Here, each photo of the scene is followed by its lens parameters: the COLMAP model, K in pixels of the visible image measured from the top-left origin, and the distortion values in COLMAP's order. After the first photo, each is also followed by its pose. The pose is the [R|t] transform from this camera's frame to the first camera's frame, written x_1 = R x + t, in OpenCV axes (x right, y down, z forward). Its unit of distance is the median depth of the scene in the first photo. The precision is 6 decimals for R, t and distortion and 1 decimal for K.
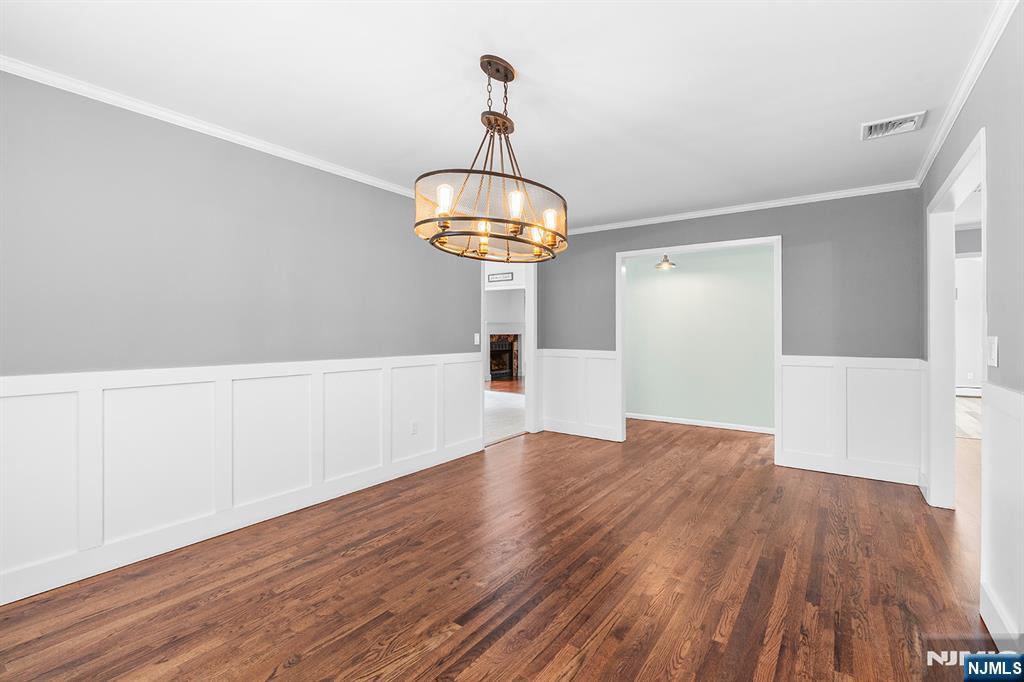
lens RADIAL K [[462.6, 0, 512.3], [0, 462.6, 334.8], [0, 0, 1]] dist [-0.011199, 0.001269]
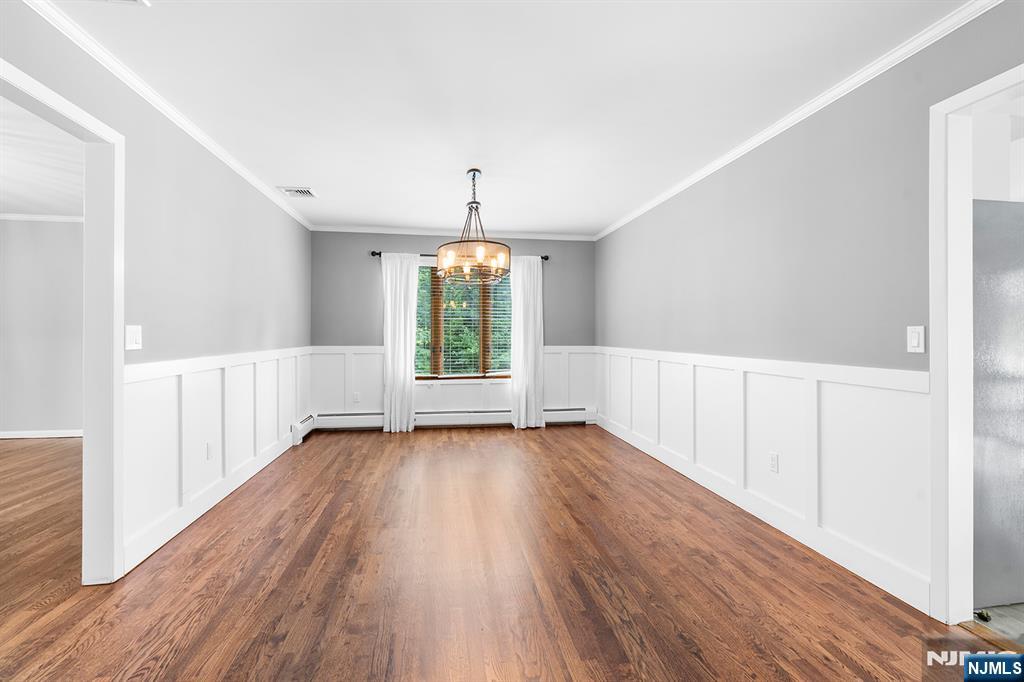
lens RADIAL K [[462.6, 0, 513.6], [0, 462.6, 337.6], [0, 0, 1]] dist [-0.011199, 0.001269]
pose [[-0.709369, 0.000859, -0.704837, 0.821269], [-0.007122, 0.999939, 0.008386, 0.010759], [0.704802, 0.010968, -0.709320, 1.770198]]
